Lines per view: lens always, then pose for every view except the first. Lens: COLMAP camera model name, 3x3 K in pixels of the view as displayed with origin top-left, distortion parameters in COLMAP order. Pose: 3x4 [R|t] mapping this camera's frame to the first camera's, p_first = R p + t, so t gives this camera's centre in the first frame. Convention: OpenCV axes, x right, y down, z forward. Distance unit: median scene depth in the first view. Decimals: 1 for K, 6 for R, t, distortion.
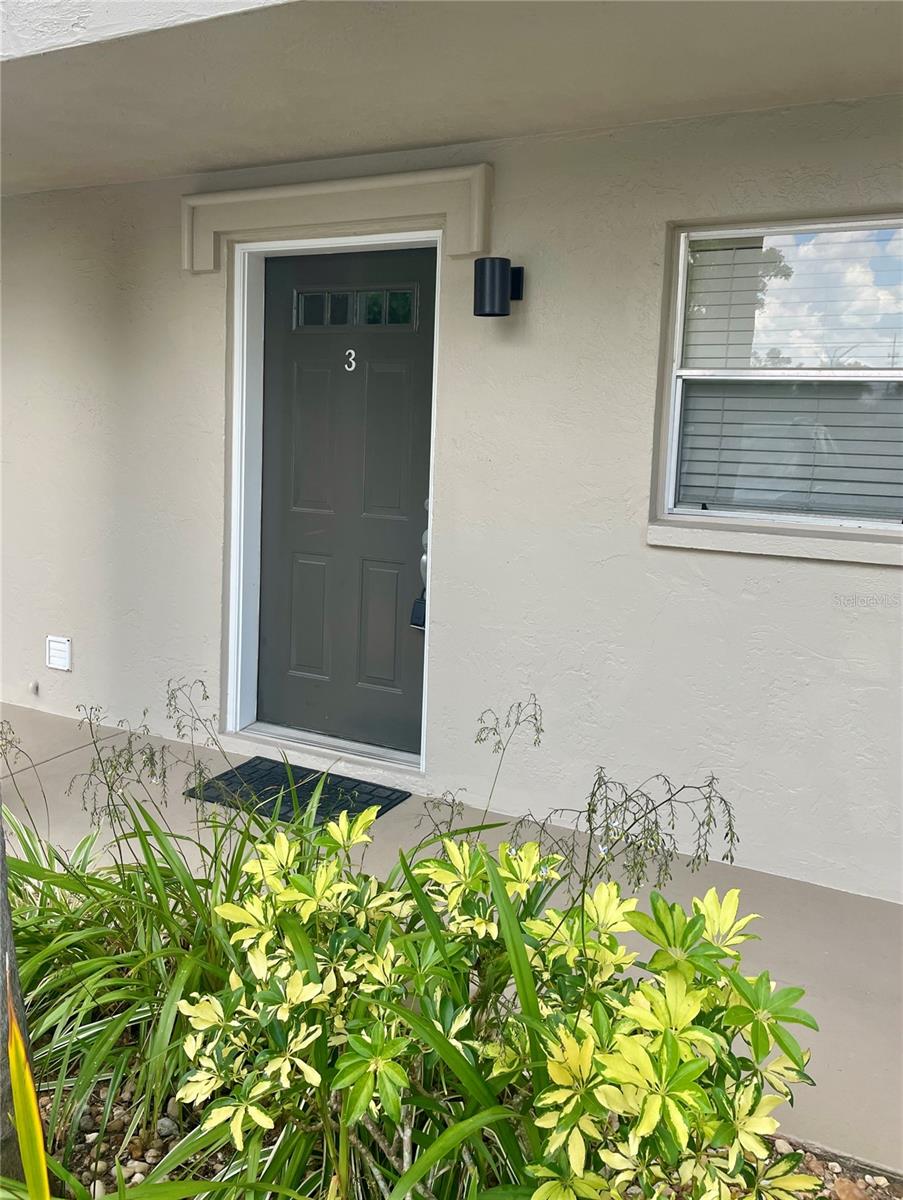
lens RADIAL K [[1260.8, 0, 451.5], [0, 1260.8, 600.0], [0, 0, 1]] dist [-0.004102, 0.001566]
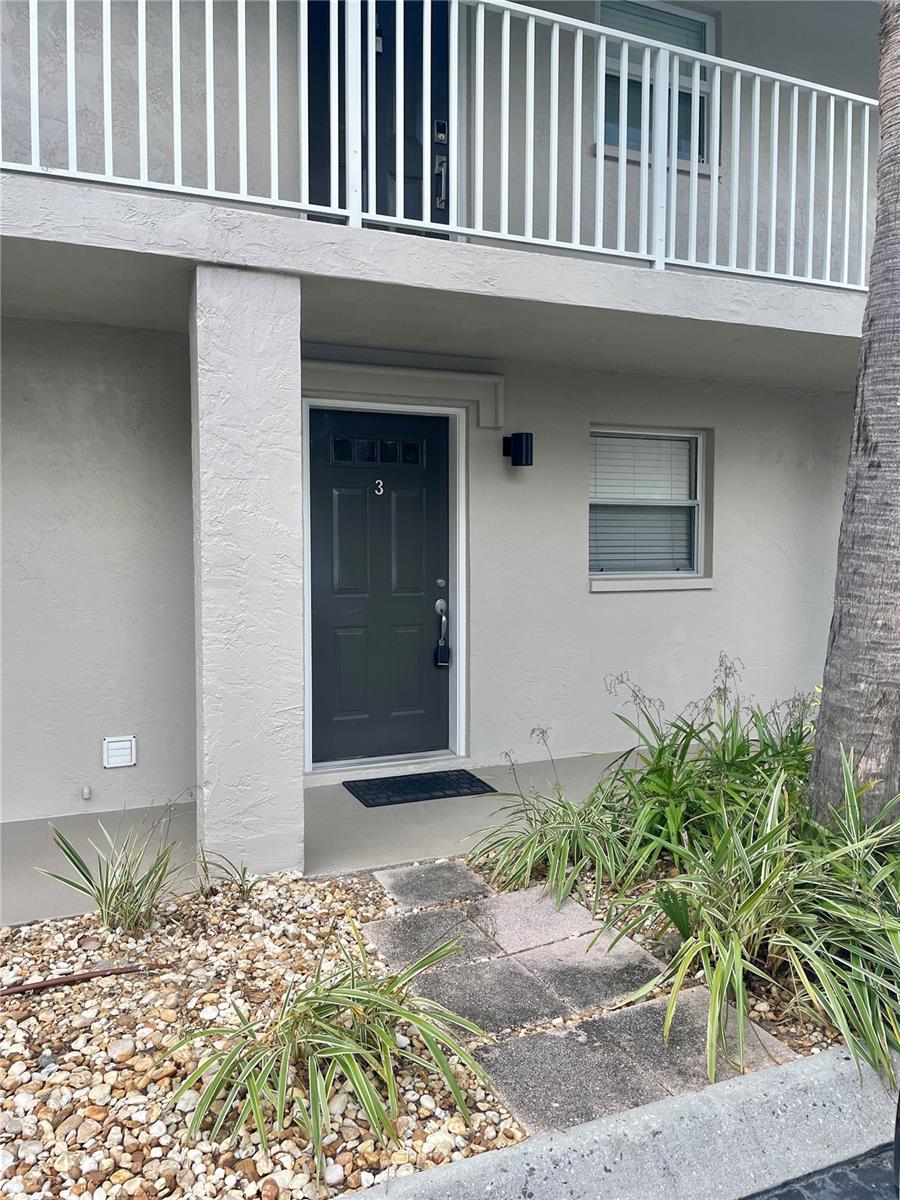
lens RADIAL K [[1260.8, 0, 450.0], [0, 1260.8, 600.0], [0, 0, 1]] dist [-0.004102, 0.001566]
pose [[0.431364, -0.083853, 0.898273, -1.356980], [0.123239, 0.991815, 0.033403, -0.102995], [-0.893721, 0.096294, 0.438167, 0.321065]]
